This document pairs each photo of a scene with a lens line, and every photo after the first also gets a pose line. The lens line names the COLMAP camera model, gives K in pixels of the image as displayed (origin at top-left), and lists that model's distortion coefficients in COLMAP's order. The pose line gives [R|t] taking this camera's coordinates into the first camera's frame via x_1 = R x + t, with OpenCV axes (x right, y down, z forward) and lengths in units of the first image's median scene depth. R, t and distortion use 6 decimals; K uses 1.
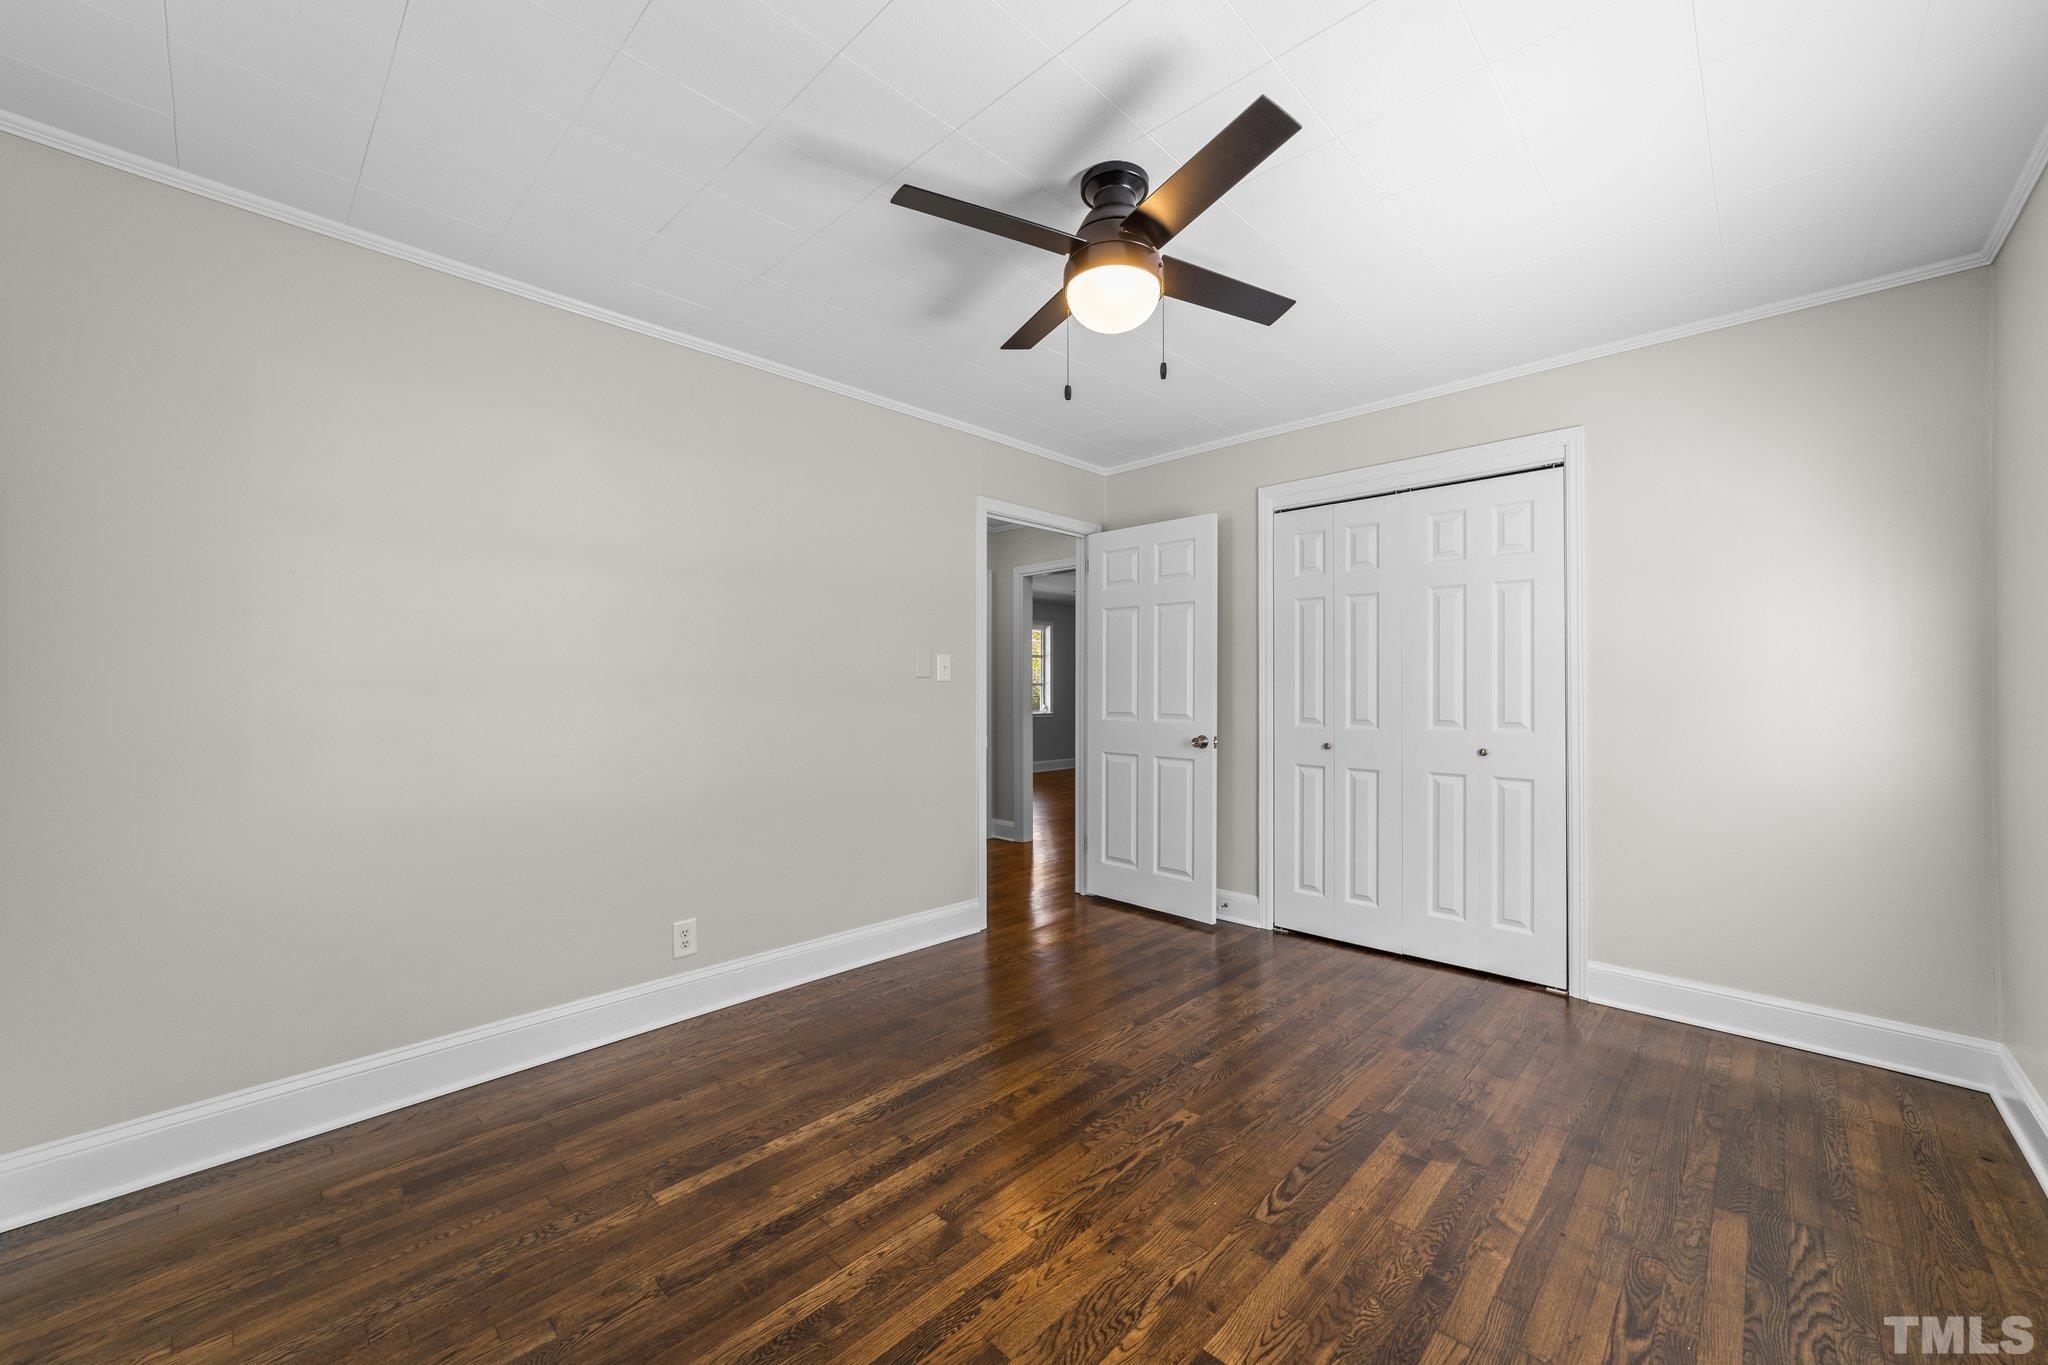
lens RADIAL K [[781.9, 0, 1023.9], [0, 781.9, 690.8], [0, 0, 1]] dist [-0.001445, 0.000089]
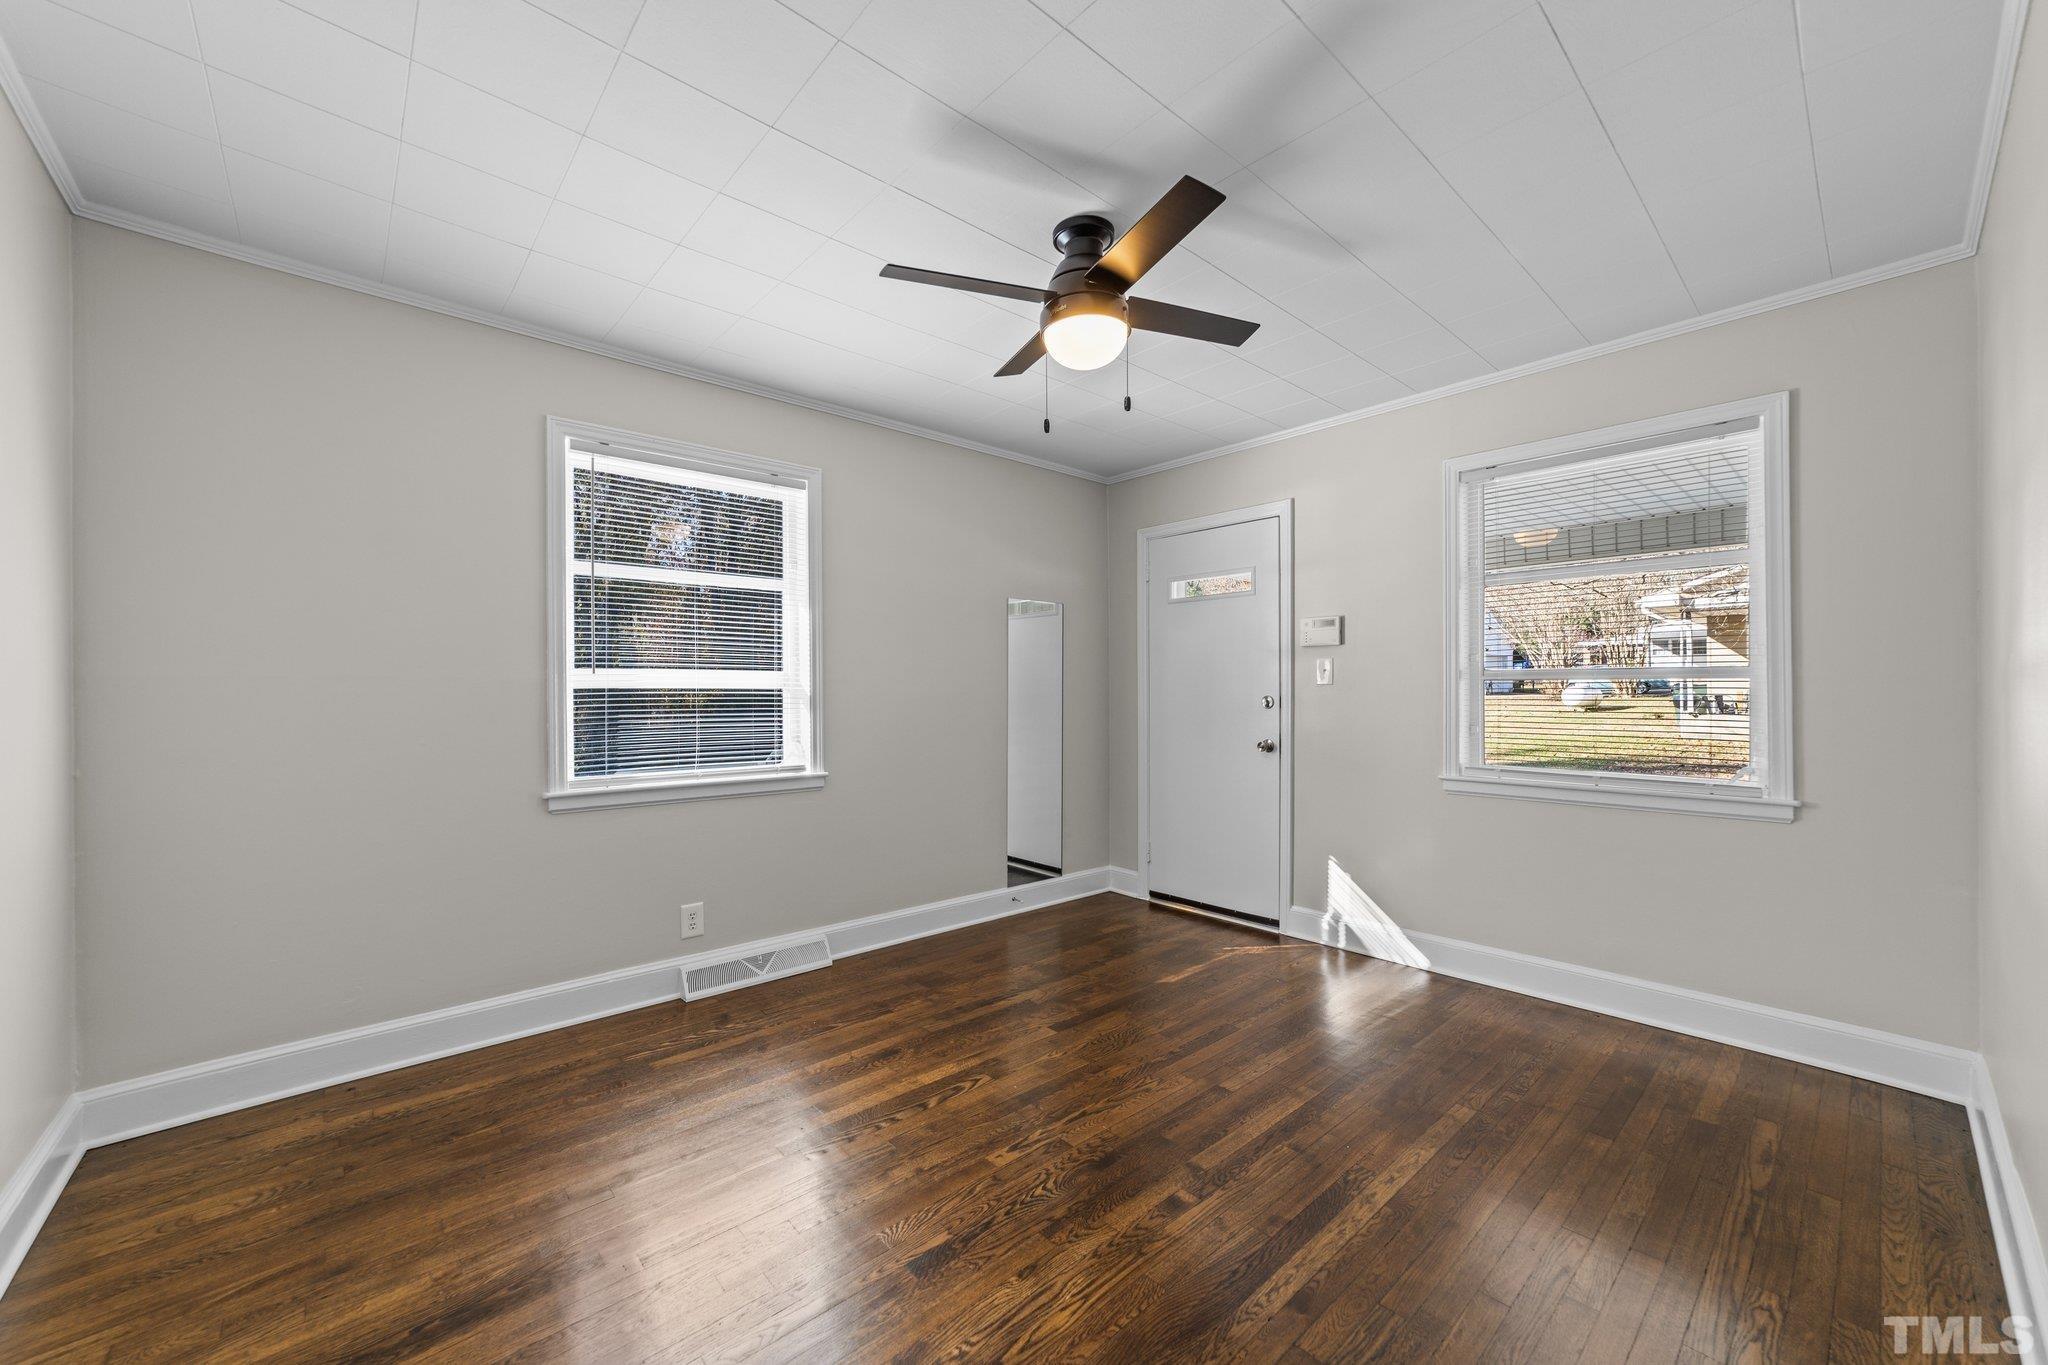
lens RADIAL K [[781.9, 0, 1023.9], [0, 781.9, 690.8], [0, 0, 1]] dist [-0.001445, 0.000089]
pose [[-0.997450, 0.002913, 0.071311, 0.124112], [0.003038, 0.999994, 0.001642, -0.006341], [-0.071305, 0.001855, -0.997453, 2.100443]]
